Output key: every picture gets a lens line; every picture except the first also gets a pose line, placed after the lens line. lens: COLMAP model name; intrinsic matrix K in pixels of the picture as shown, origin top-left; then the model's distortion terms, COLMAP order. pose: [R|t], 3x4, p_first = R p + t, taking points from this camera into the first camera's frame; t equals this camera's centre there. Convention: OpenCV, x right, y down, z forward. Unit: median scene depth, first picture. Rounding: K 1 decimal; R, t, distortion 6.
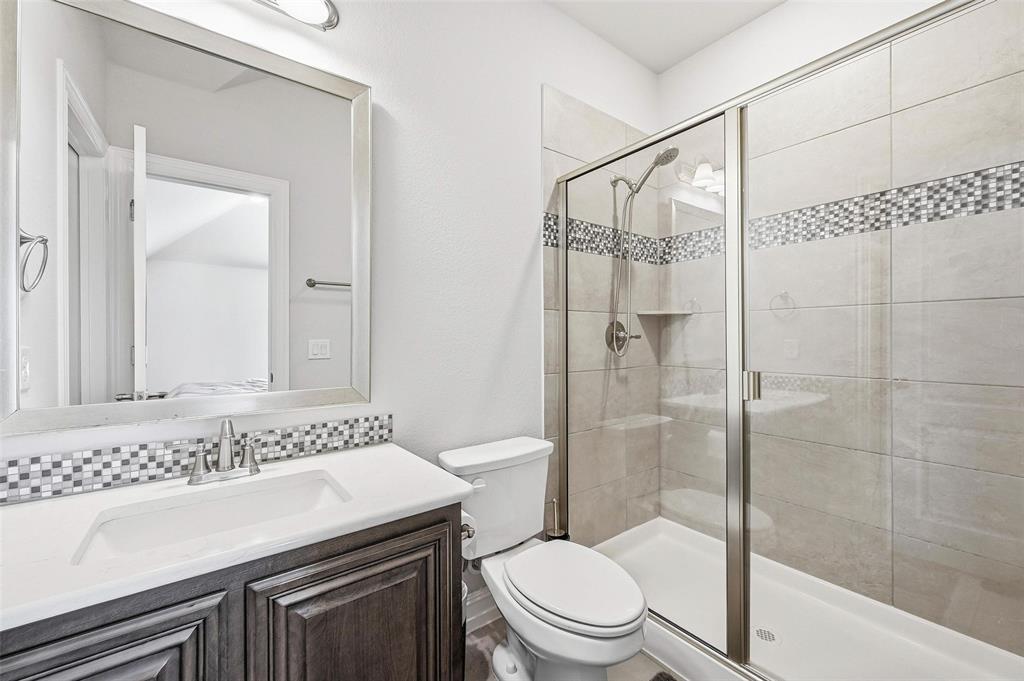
lens RADIAL K [[404.8, 0, 502.5], [0, 404.8, 348.8], [0, 0, 1]] dist [0.003708, -0.000384]
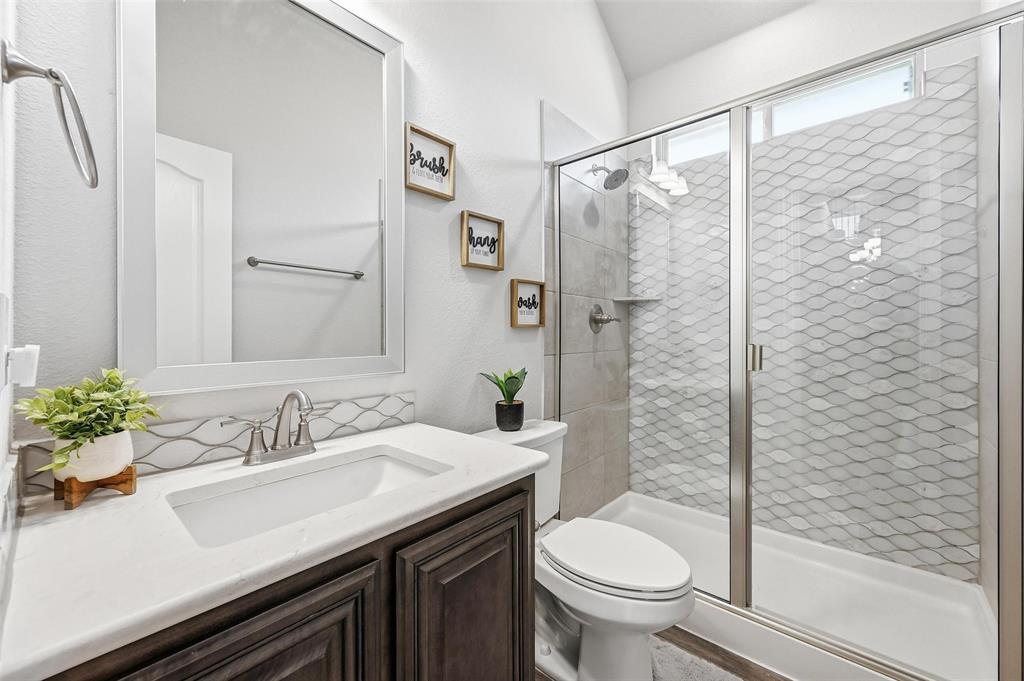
lens RADIAL K [[404.8, 0, 534.1], [0, 404.8, 342.2], [0, 0, 1]] dist [0.003708, -0.000384]
pose [[0.985011, -0.003226, 0.172464, -0.170115], [0.000357, 0.999861, 0.016662, 0.027598], [-0.172494, -0.016350, 0.984875, 0.010102]]
